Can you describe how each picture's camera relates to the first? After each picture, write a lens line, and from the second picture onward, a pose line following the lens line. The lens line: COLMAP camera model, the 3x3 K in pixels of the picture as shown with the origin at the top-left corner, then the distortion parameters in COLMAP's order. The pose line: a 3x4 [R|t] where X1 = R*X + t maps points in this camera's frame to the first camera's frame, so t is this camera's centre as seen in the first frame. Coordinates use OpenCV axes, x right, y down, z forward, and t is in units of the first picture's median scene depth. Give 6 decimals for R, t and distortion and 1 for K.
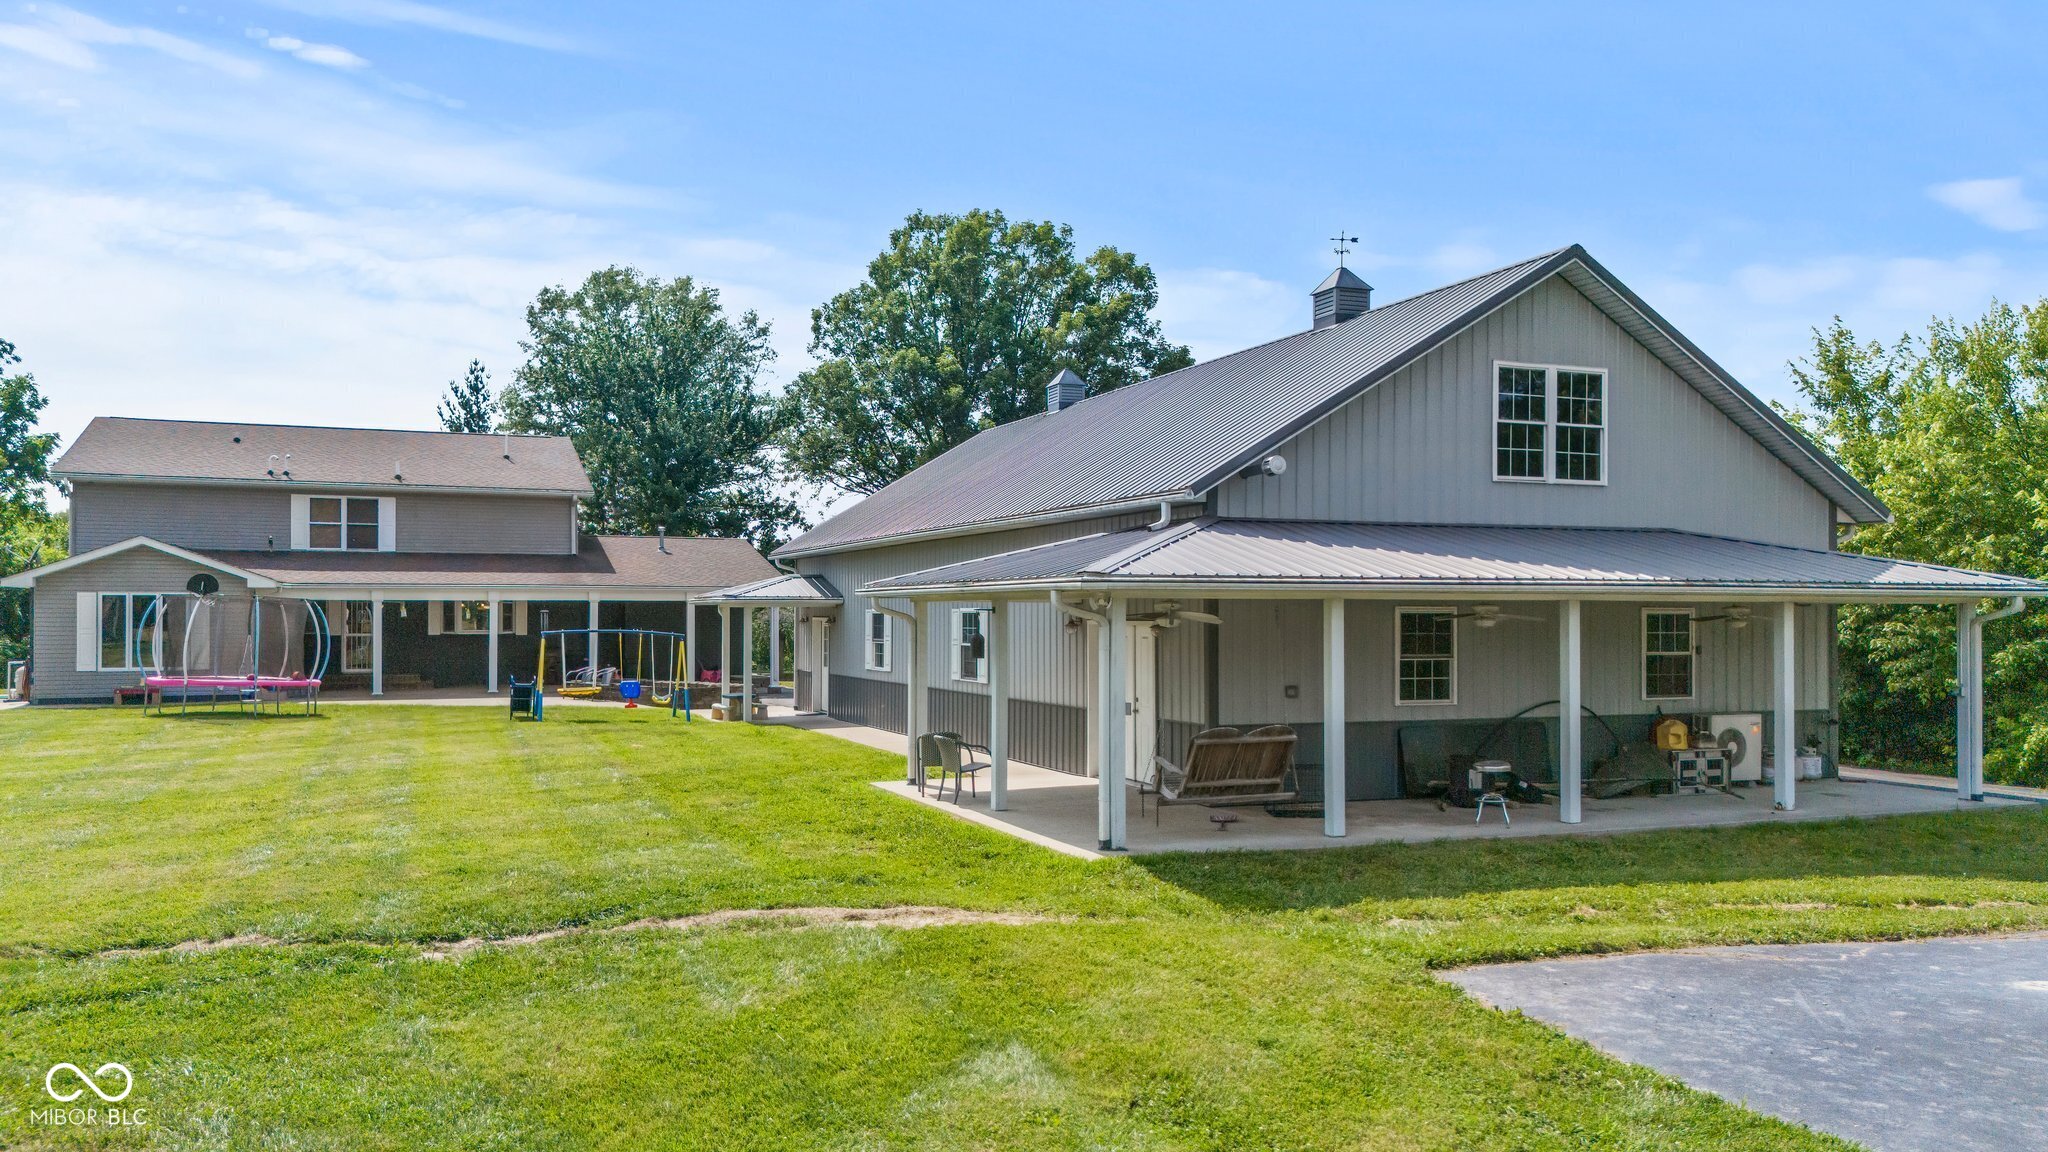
lens RADIAL K [[1531.7, 0, 1038.4], [0, 1531.7, 585.8], [0, 0, 1]] dist [0.073078, -0.074306]
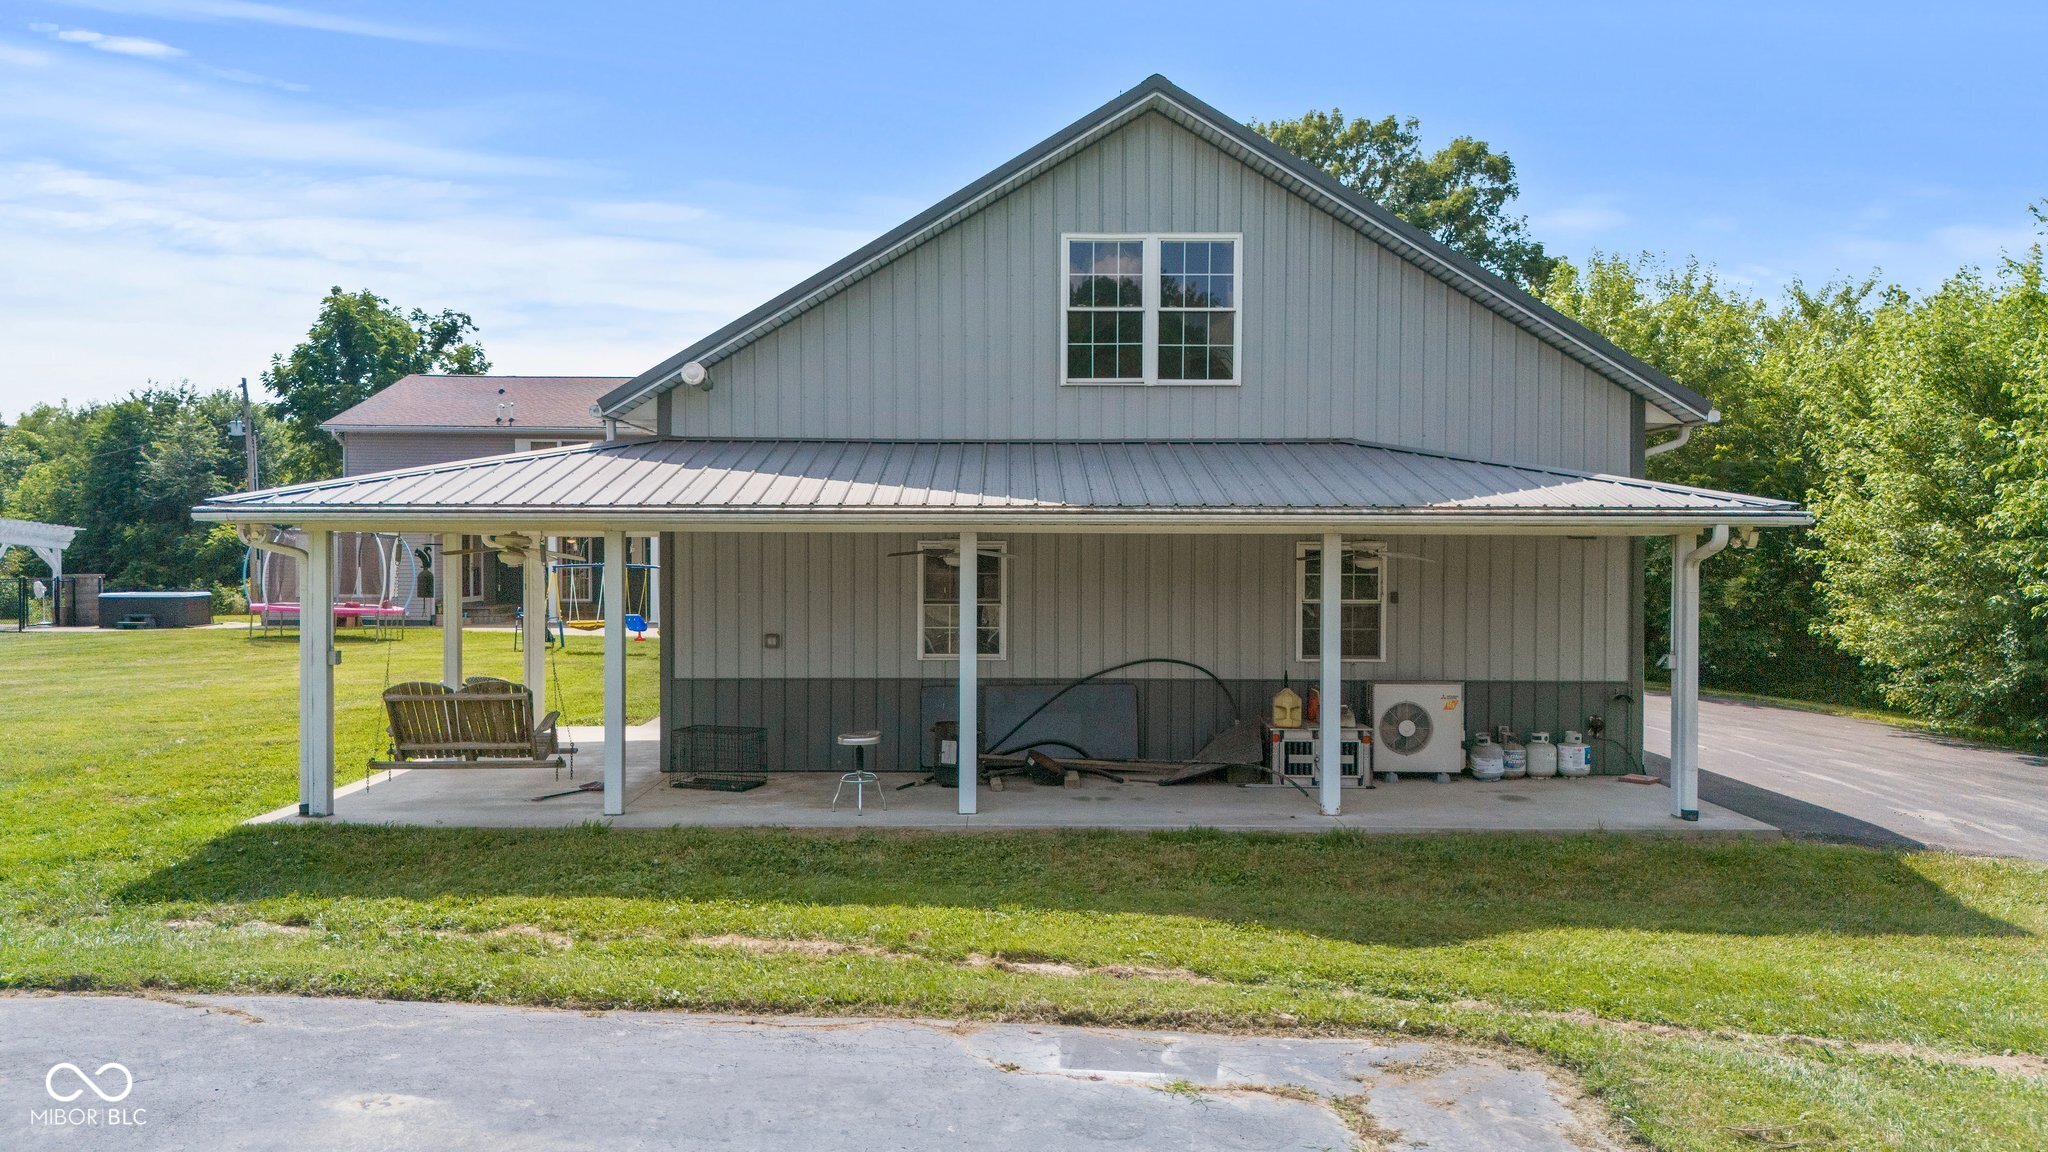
lens RADIAL K [[1531.7, 0, 1038.4], [0, 1531.7, 585.8], [0, 0, 1]] dist [0.073078, -0.074306]
pose [[0.922102, 0.011266, -0.386783, 0.403934], [0.004598, 0.999187, 0.040065, 0.003176], [0.386919, -0.038722, 0.921300, 0.171406]]
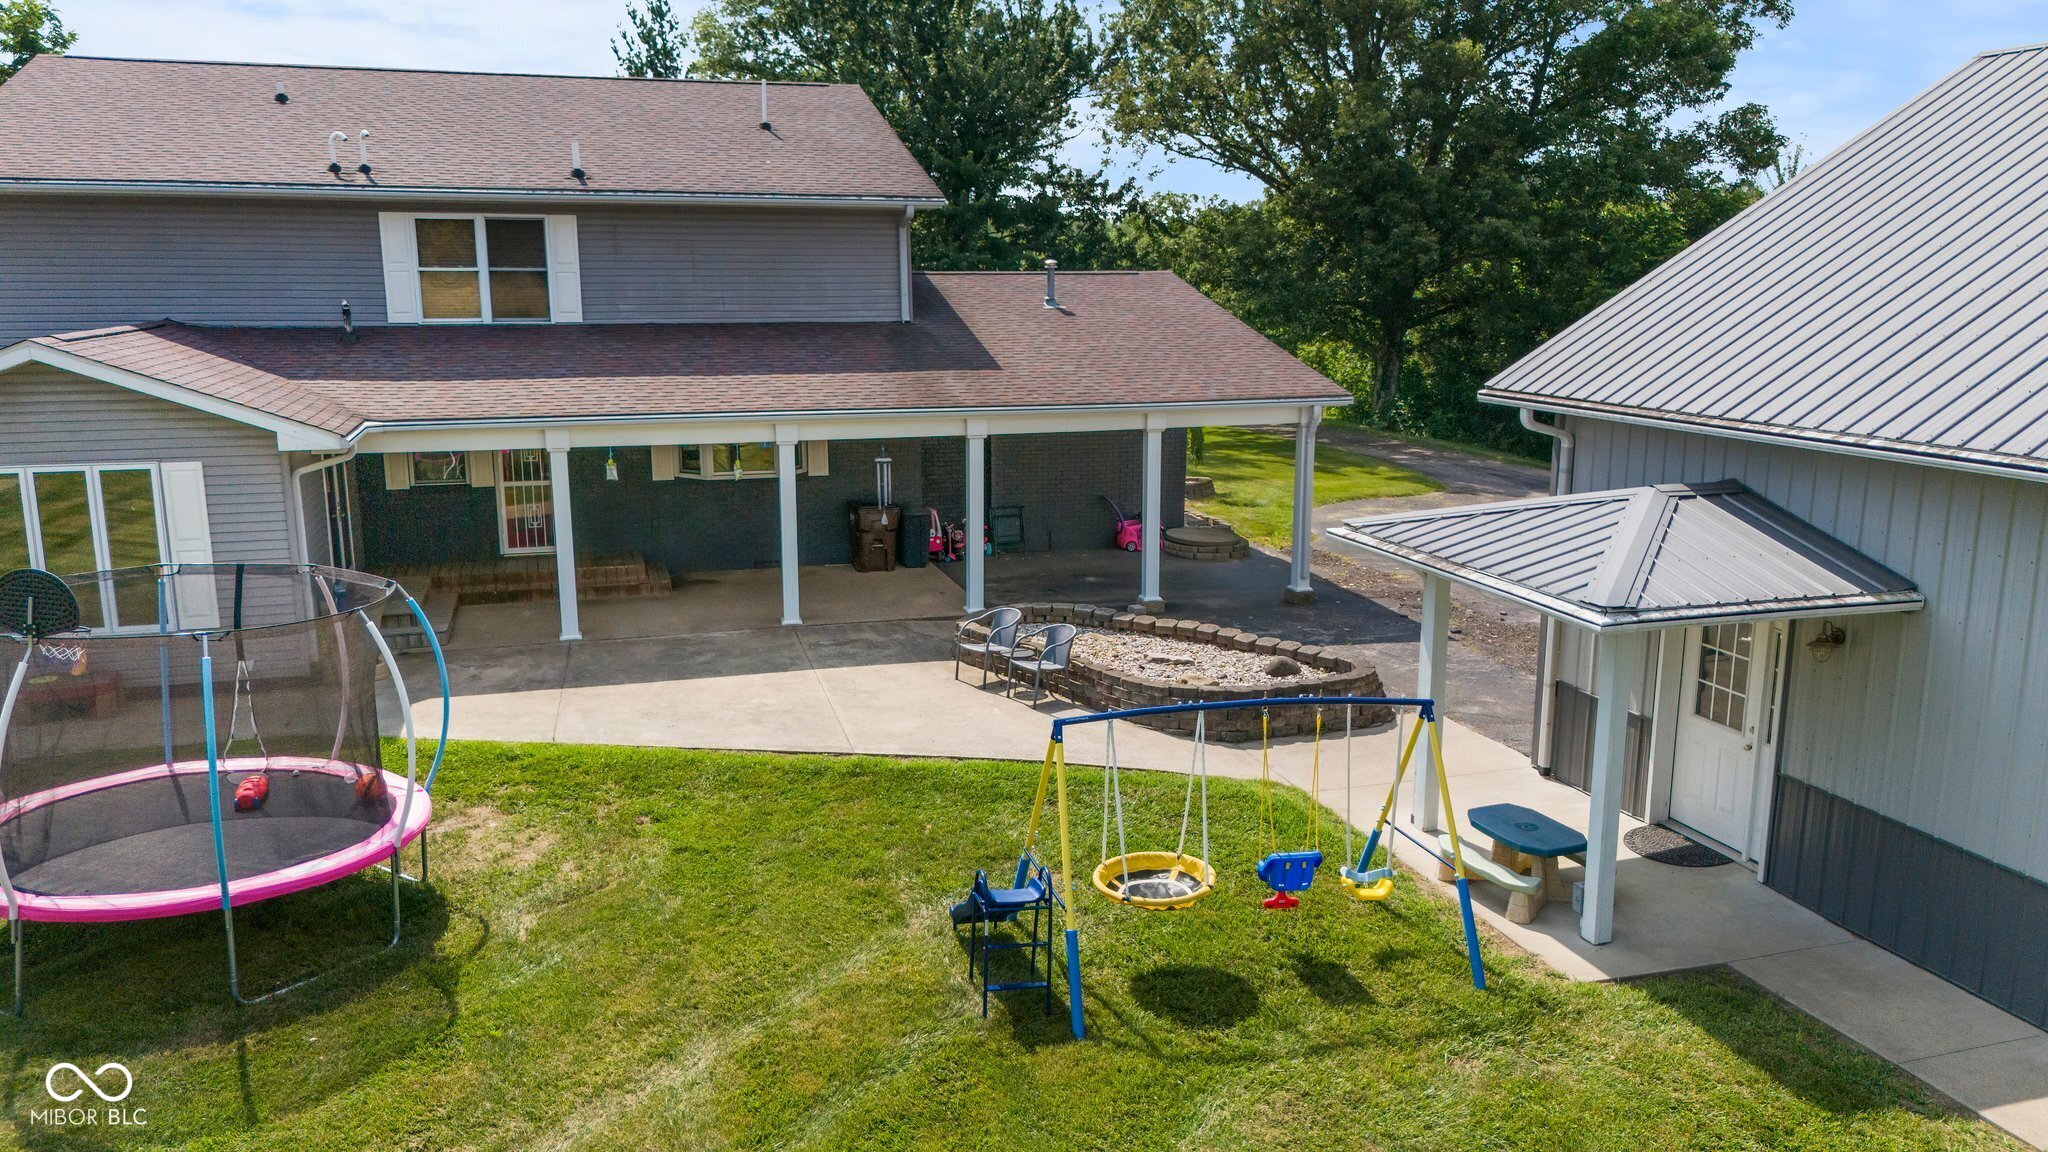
lens RADIAL K [[1545.5, 0, 1024.0], [0, 1545.5, 576.0], [0, 0, 1]] dist [0.034353, -0.000886]
pose [[0.993820, 0.020116, -0.109162, -0.291718], [0.003849, 0.976606, 0.215001, -0.069784], [0.110933, -0.214093, 0.970494, 0.685997]]
